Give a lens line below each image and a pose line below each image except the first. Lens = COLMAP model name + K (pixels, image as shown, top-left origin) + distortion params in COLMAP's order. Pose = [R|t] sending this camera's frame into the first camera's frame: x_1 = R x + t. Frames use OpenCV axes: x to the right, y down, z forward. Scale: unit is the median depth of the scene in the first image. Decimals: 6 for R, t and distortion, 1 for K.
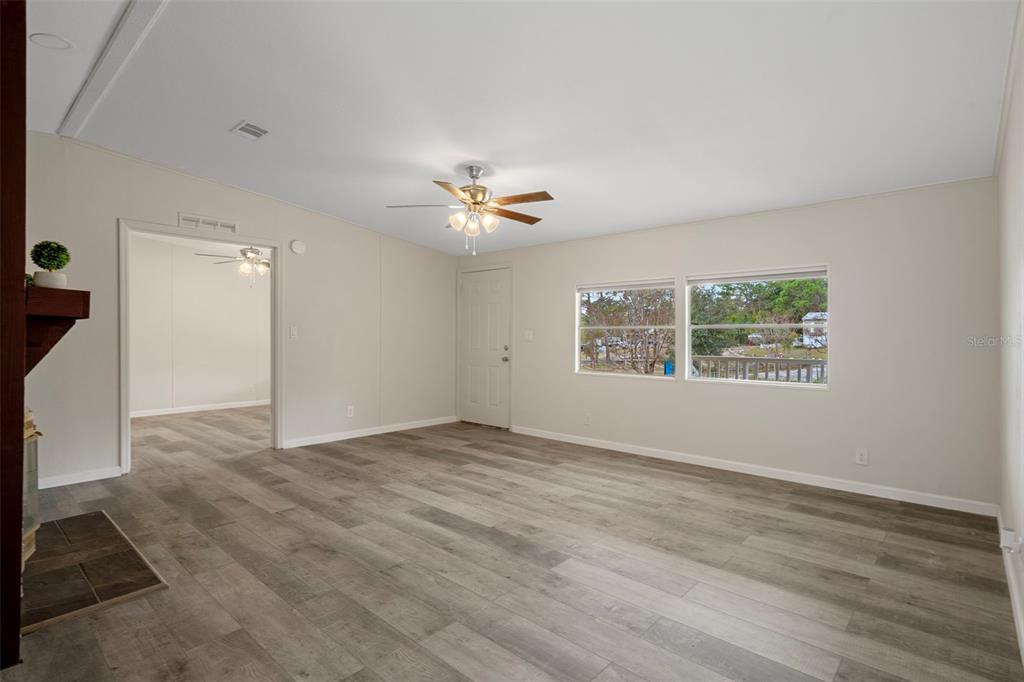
lens RADIAL K [[504.0, 0, 512.1], [0, 504.0, 340.0], [0, 0, 1]] dist [0.009339, -0.000507]
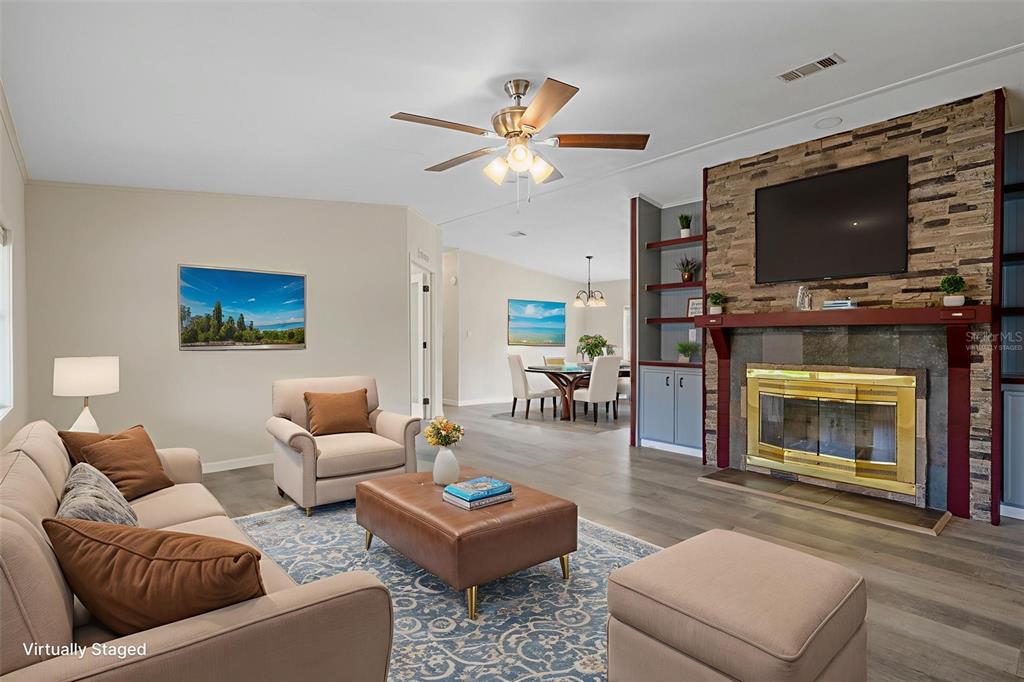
lens RADIAL K [[504.0, 0, 521.4], [0, 504.0, 338.6], [0, 0, 1]] dist [0.009339, -0.000507]
pose [[-0.992459, -0.009192, 0.122228, -0.177098], [-0.008324, 0.999936, 0.007612, -0.006273], [-0.122291, 0.006537, -0.992473, 1.823860]]
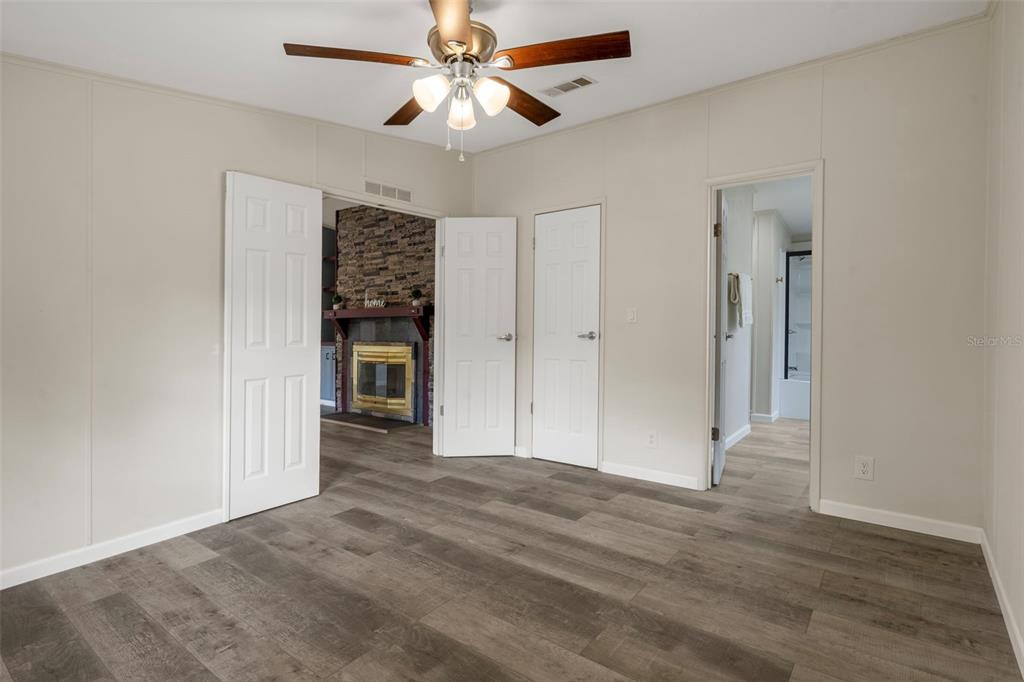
lens RADIAL K [[504.0, 0, 526.1], [0, 504.0, 327.7], [0, 0, 1]] dist [0.009339, -0.000507]
pose [[-0.996332, -0.002103, -0.085543, -1.022682], [-0.002408, 0.999991, 0.003457, -0.002322], [0.085535, 0.003651, -0.996329, 2.437106]]
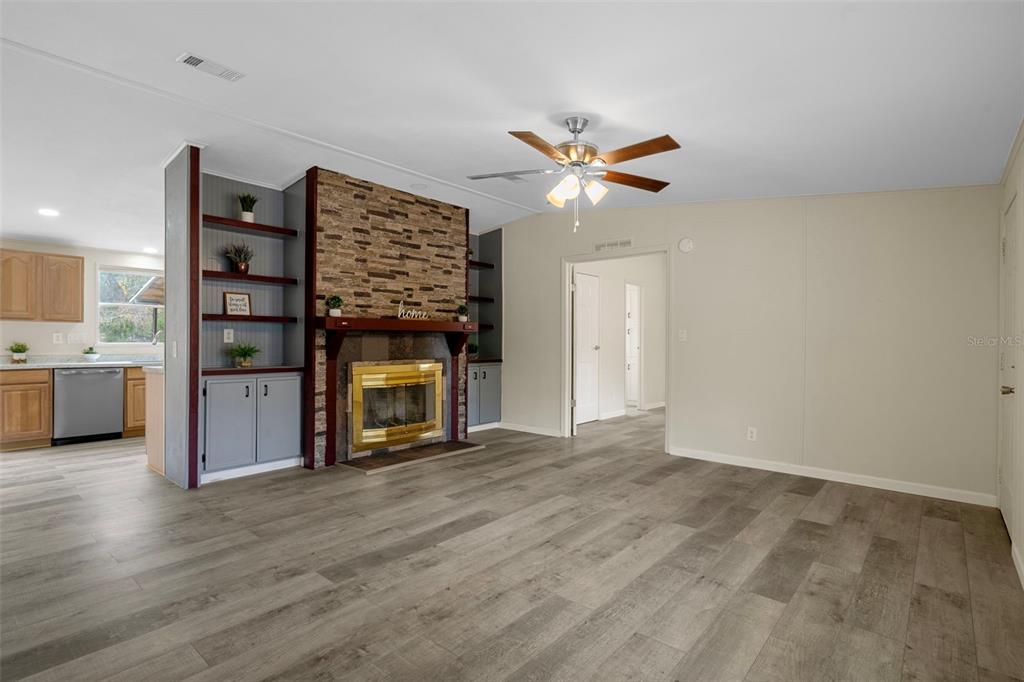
lens RADIAL K [[504.0, 0, 509.3], [0, 504.0, 342.6], [0, 0, 1]] dist [0.009339, -0.000507]
pose [[0.010220, -0.001845, -0.999946, 0.763332], [-0.008306, 0.999964, -0.001930, 0.003785], [0.999913, 0.008325, 0.010204, 0.976725]]
